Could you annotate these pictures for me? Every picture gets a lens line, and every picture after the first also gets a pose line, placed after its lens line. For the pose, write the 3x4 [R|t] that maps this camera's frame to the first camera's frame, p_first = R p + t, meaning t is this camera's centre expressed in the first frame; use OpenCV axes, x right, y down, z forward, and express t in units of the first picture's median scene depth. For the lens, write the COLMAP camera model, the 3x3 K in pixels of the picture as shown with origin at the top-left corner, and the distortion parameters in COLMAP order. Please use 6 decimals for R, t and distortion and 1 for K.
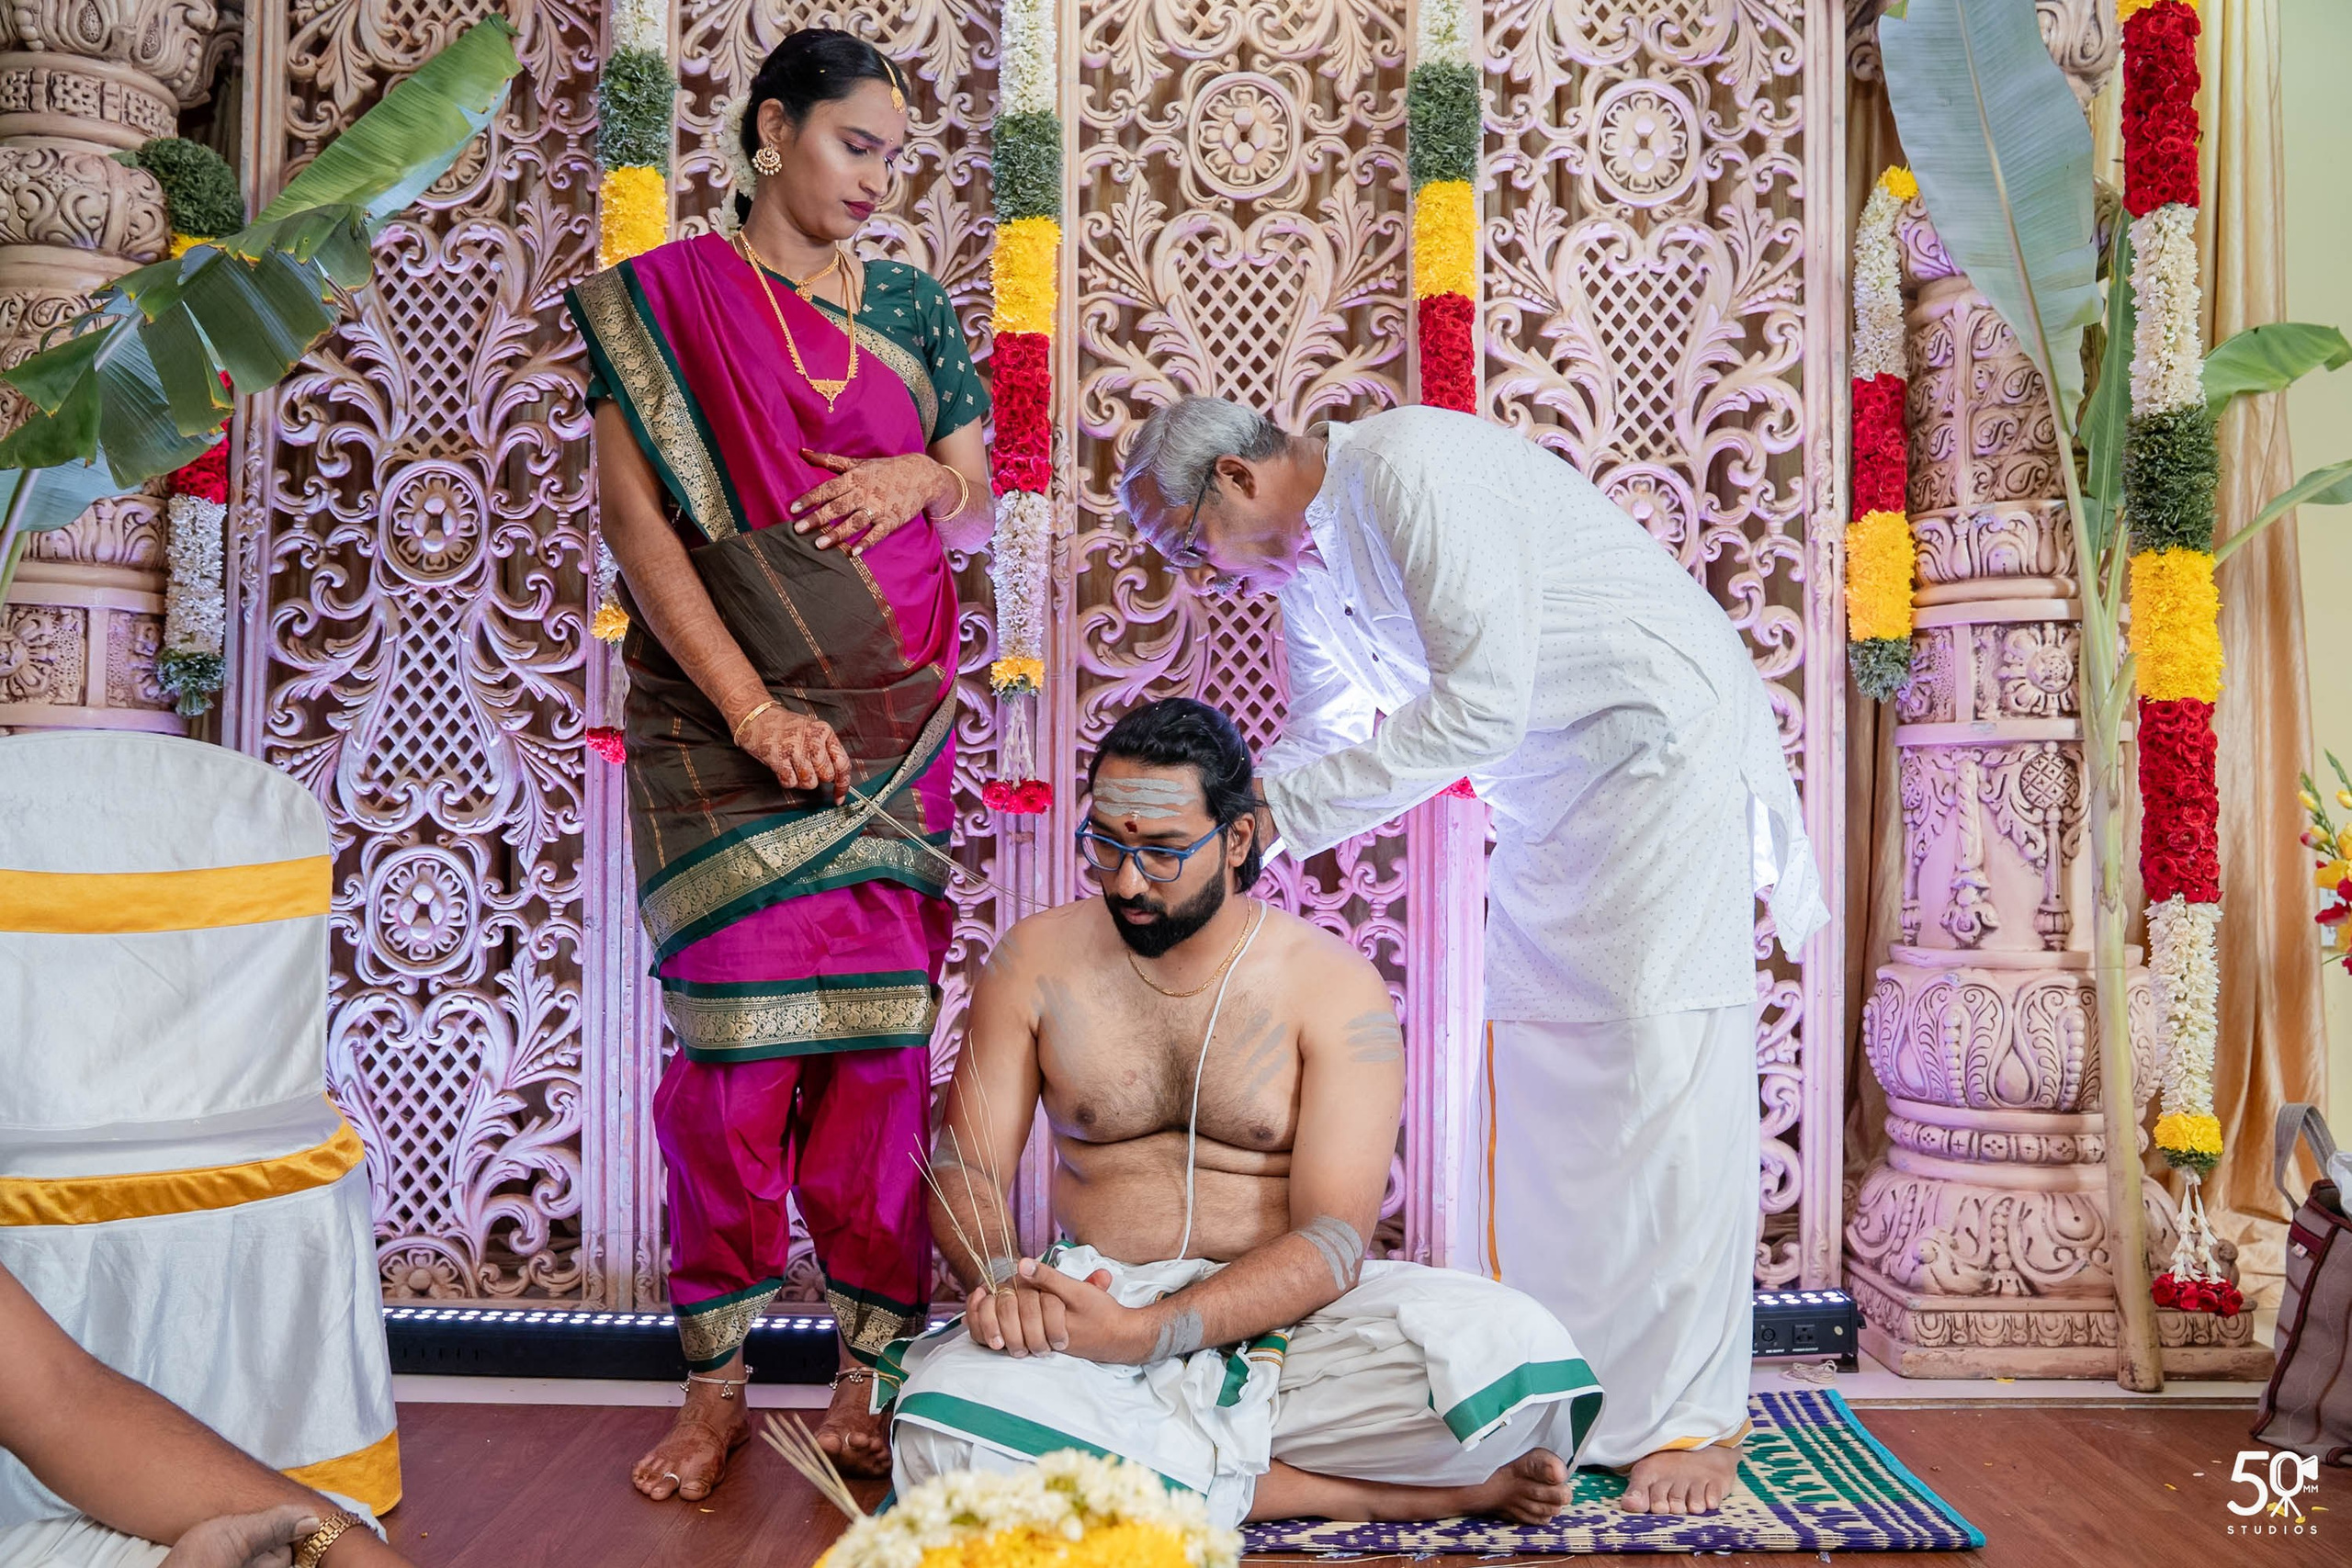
lens RADIAL K [[1914.4, 0, 1177.6], [0, 1914.4, 792.3], [0, 0, 1]] dist [-0.109571, 0.122442]
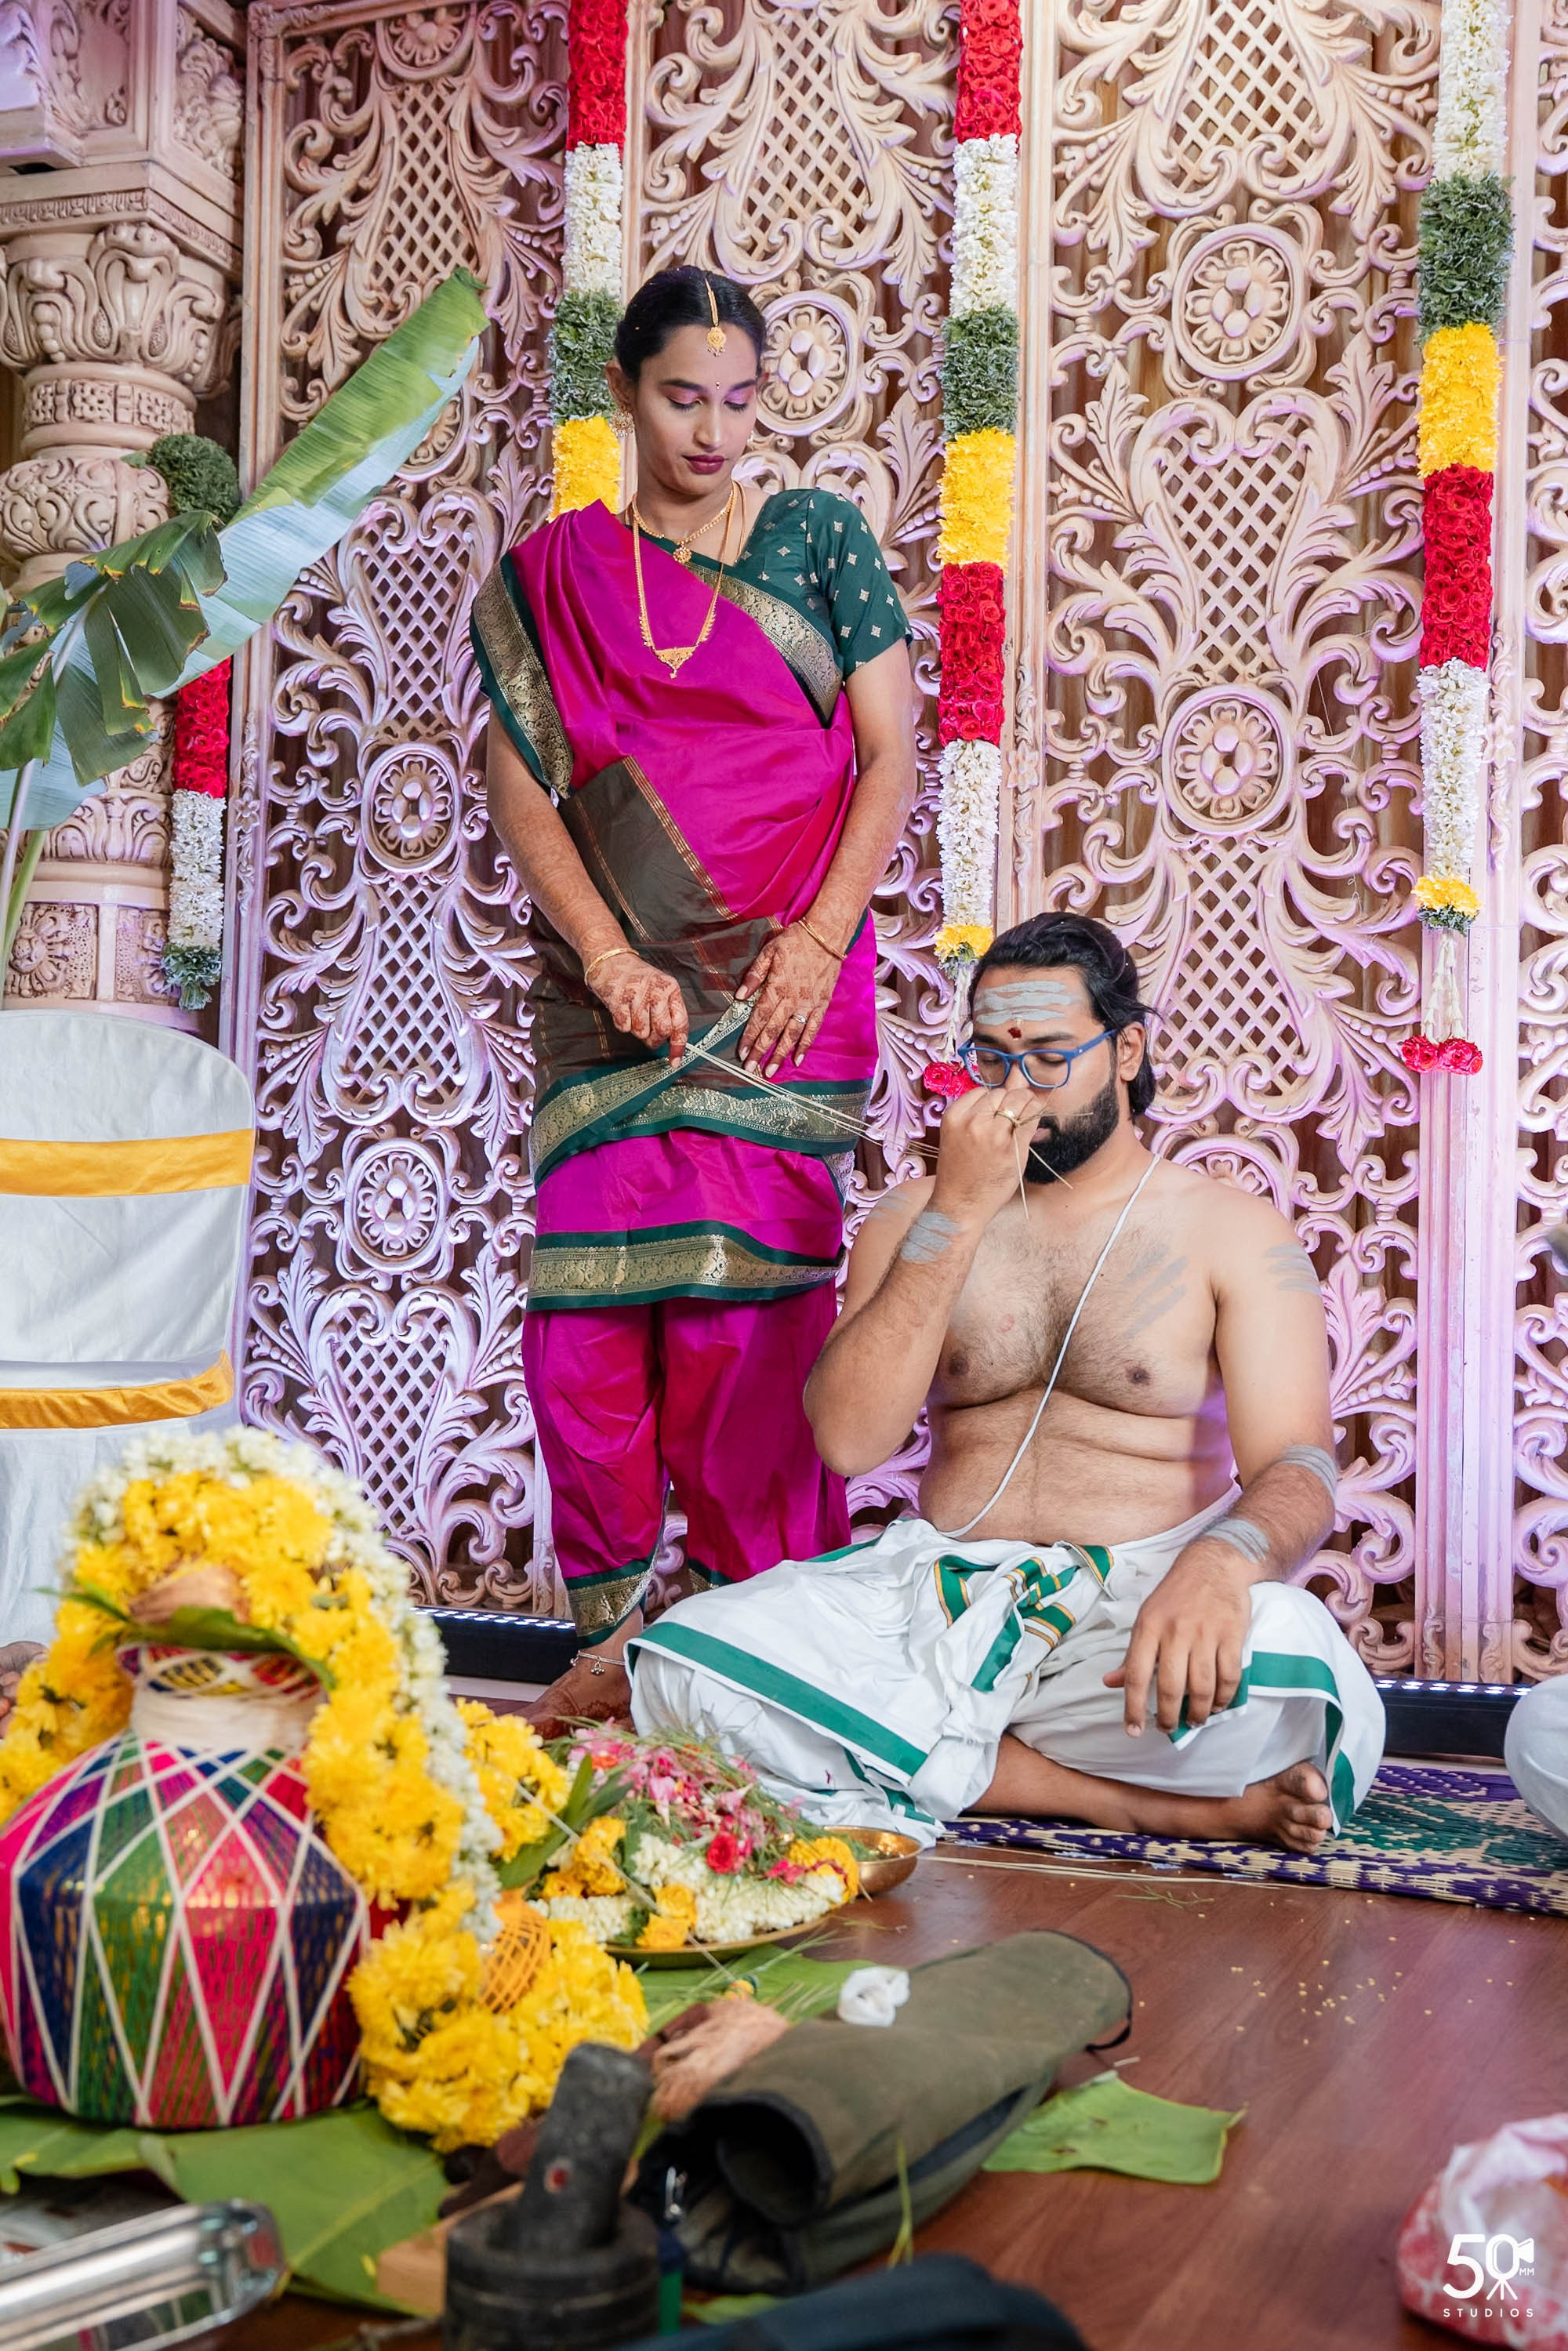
lens RADIAL K [[2656.8, 0, 786.4], [0, 2656.8, 1185.9], [0, 0, 1]] dist [0.004539, 0.277496]
pose [[0.917038, 0.004231, -0.398778, 0.331521], [-0.006765, 0.999965, -0.004948, 0.057808], [0.398743, 0.007235, 0.917034, -0.180196]]
